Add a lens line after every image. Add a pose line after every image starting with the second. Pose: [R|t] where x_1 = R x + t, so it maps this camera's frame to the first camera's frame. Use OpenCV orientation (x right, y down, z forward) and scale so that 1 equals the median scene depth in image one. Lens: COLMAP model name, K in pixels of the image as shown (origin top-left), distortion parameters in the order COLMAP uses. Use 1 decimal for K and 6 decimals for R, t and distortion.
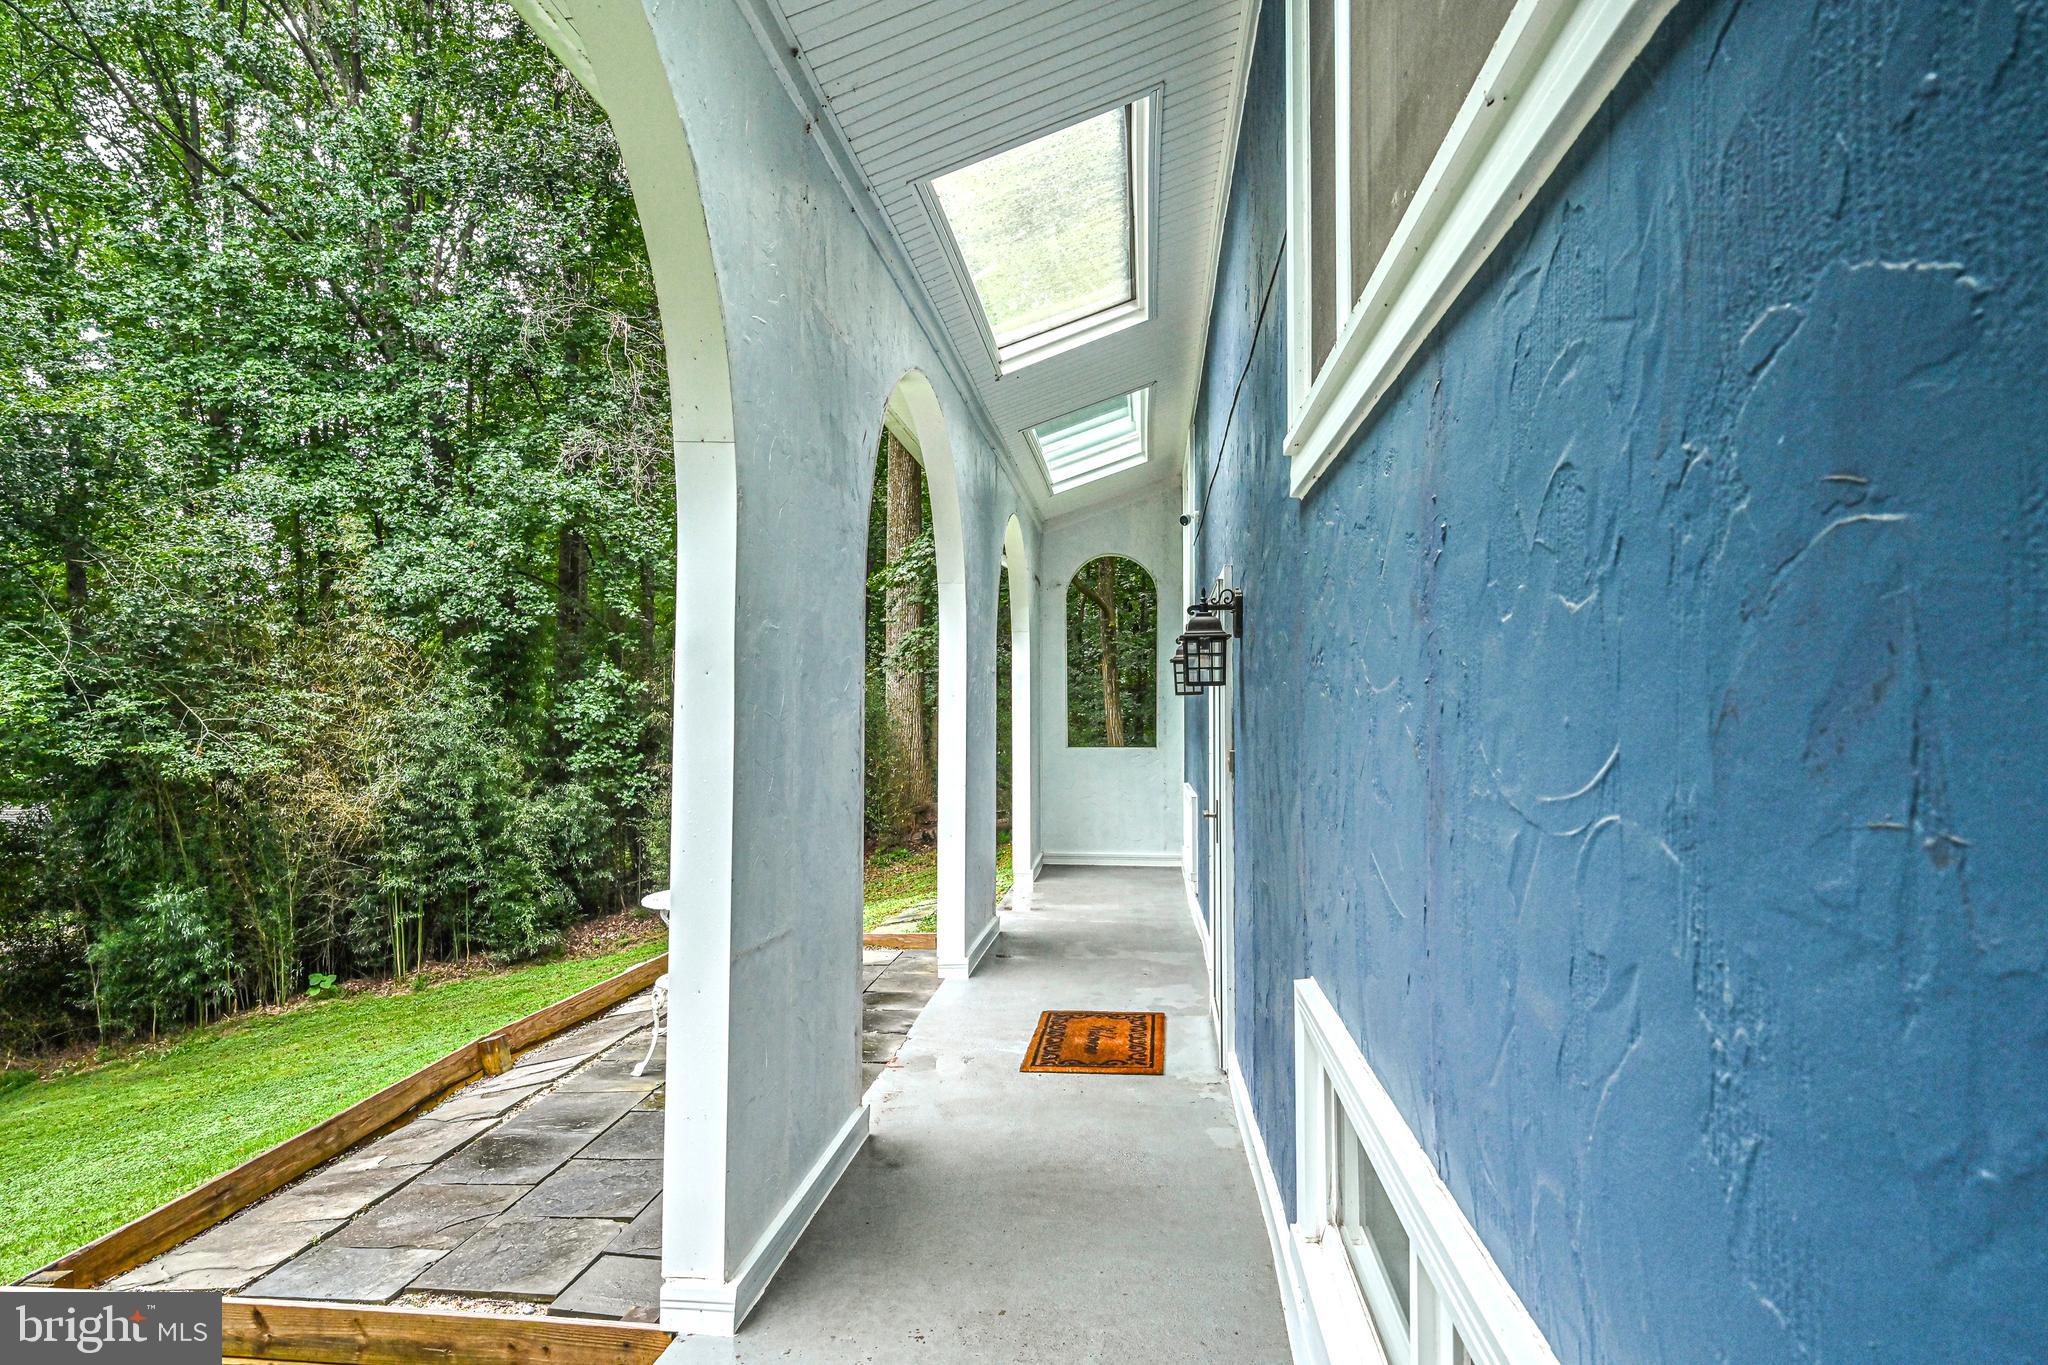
lens RADIAL K [[1151.0, 0, 974.9], [0, 1151.0, 678.6], [0, 0, 1]] dist [-0.000525, 0.000099]
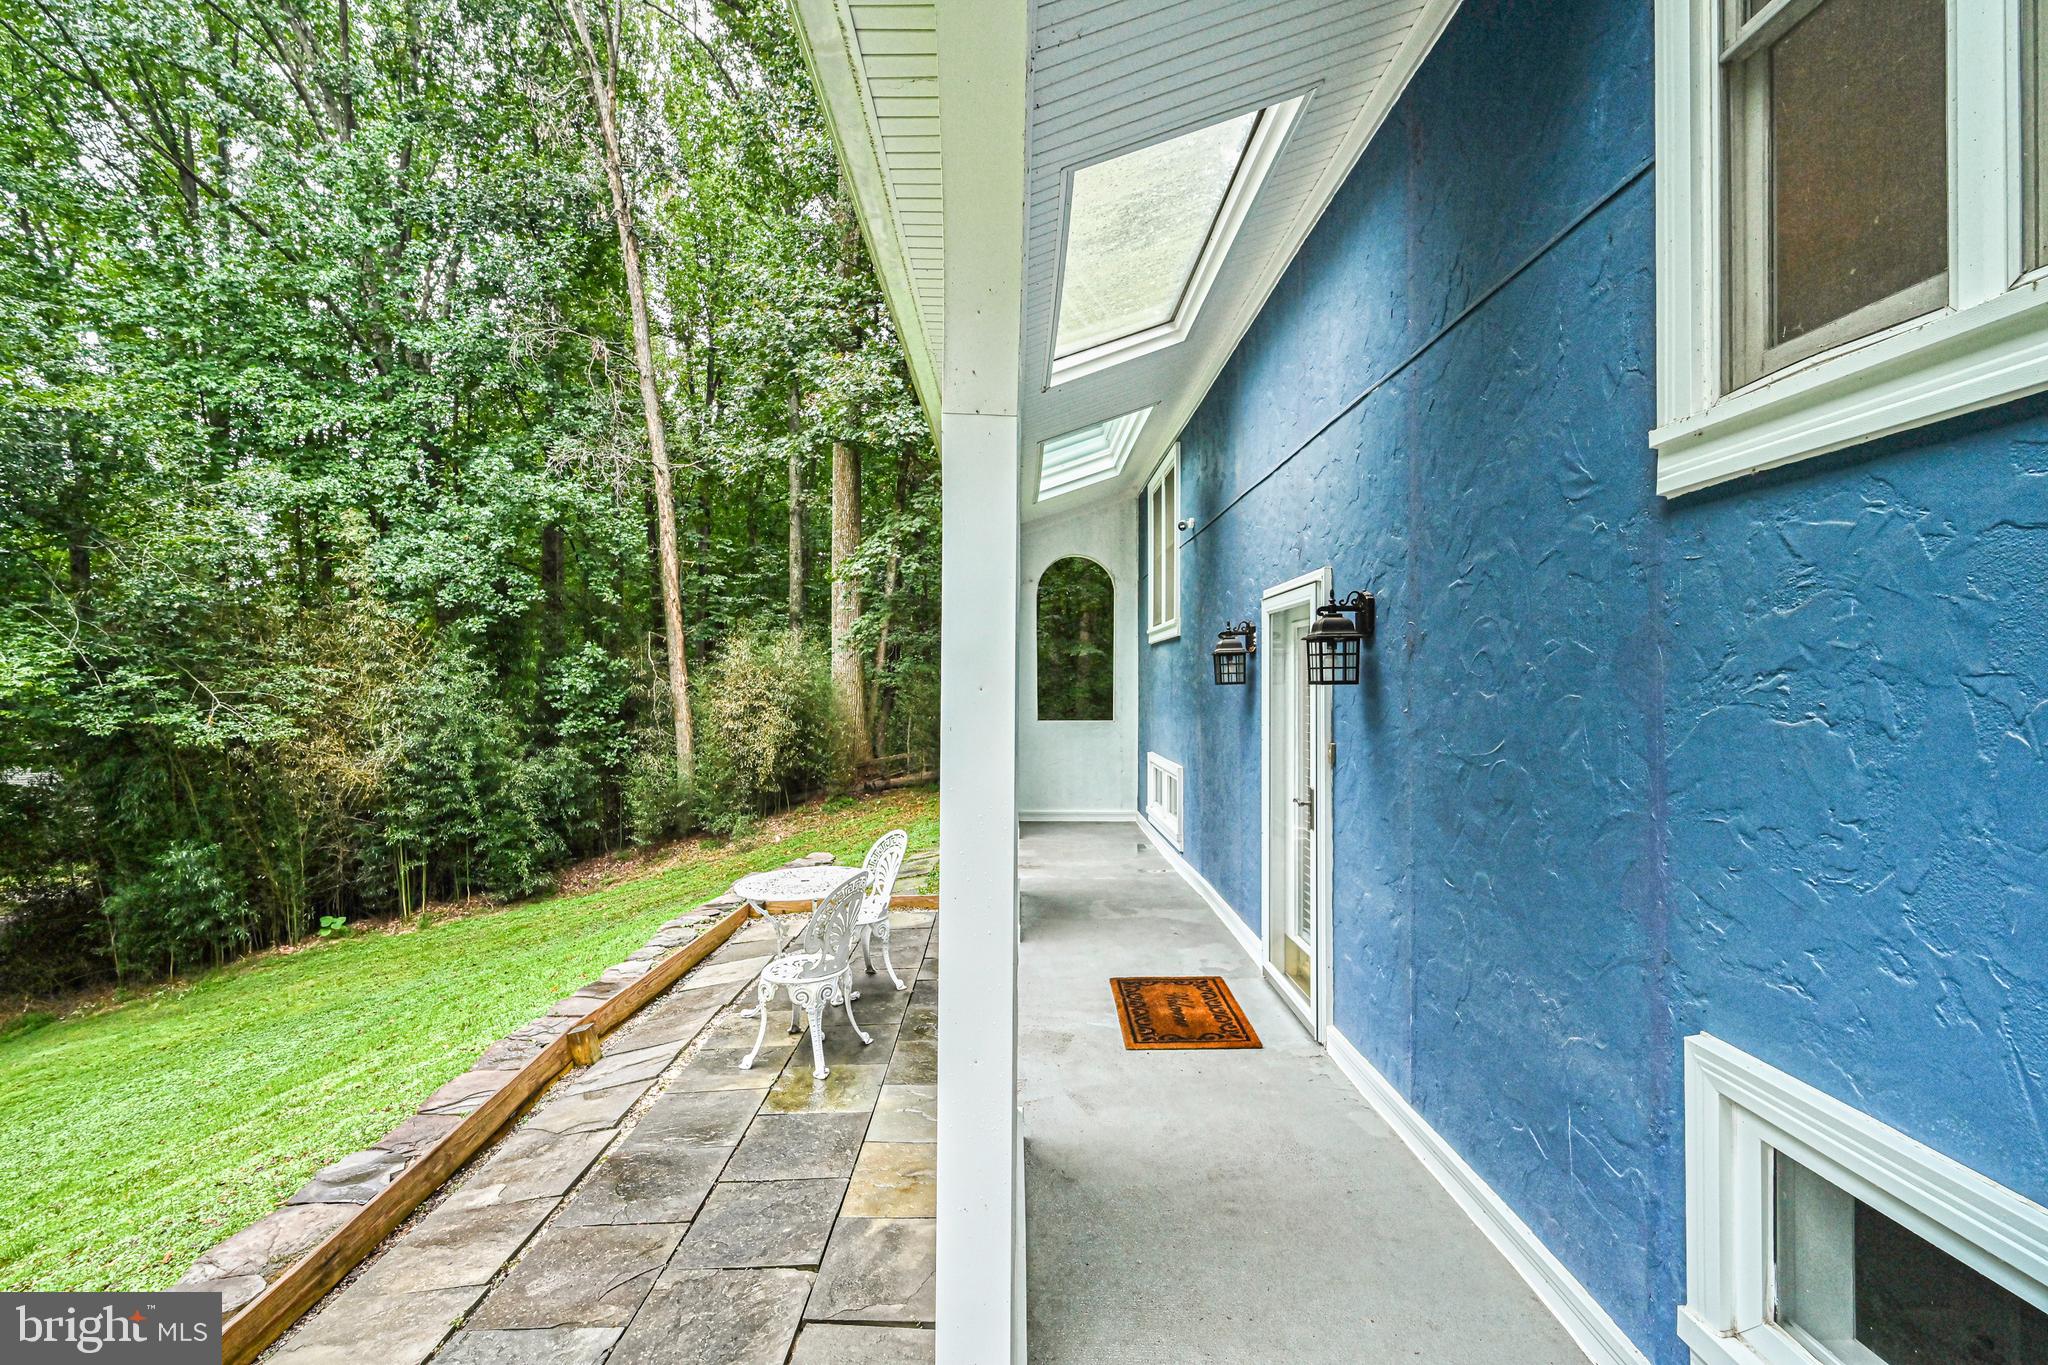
lens RADIAL K [[935.7, 0, 1008.8], [0, 935.7, 682.8], [0, 0, 1]] dist [0.000282, -0.000897]
pose [[0.993121, -0.000913, 0.117088, -0.013425], [-0.002478, 0.999582, 0.028809, -0.001332], [-0.117065, -0.028901, 0.992704, 0.014264]]
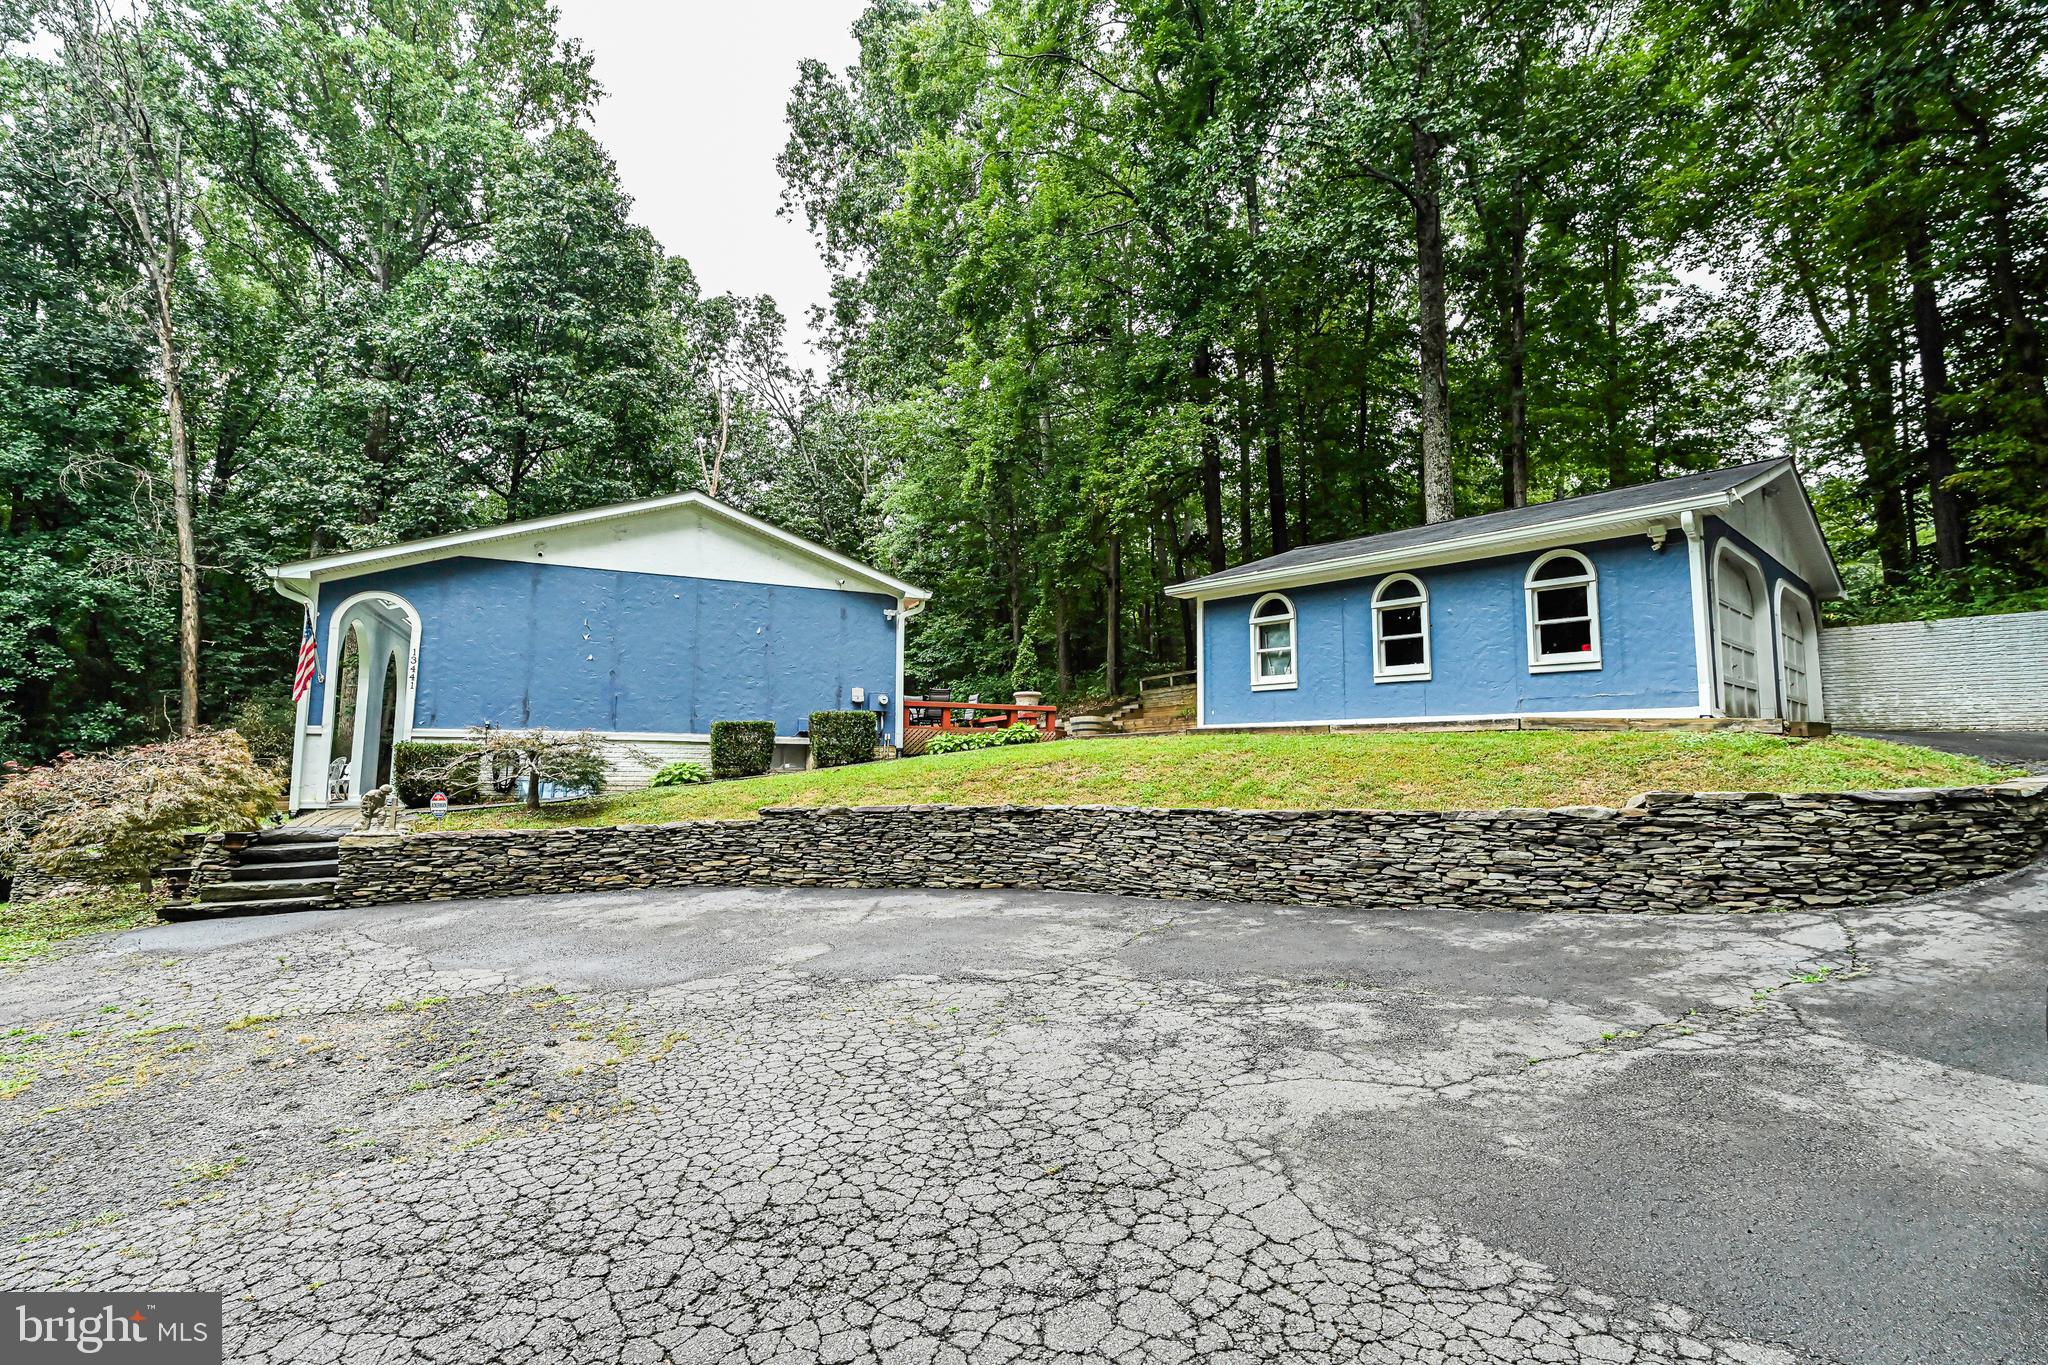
lens RADIAL K [[935.7, 0, 1011.1], [0, 935.7, 673.4], [0, 0, 1]] dist [0.000282, -0.000897]
pose [[0.850816, 0.058365, 0.522213, 0.035226], [-0.022074, 0.996905, -0.075455, 0.015537], [-0.525000, 0.052671, 0.849471, -0.675428]]
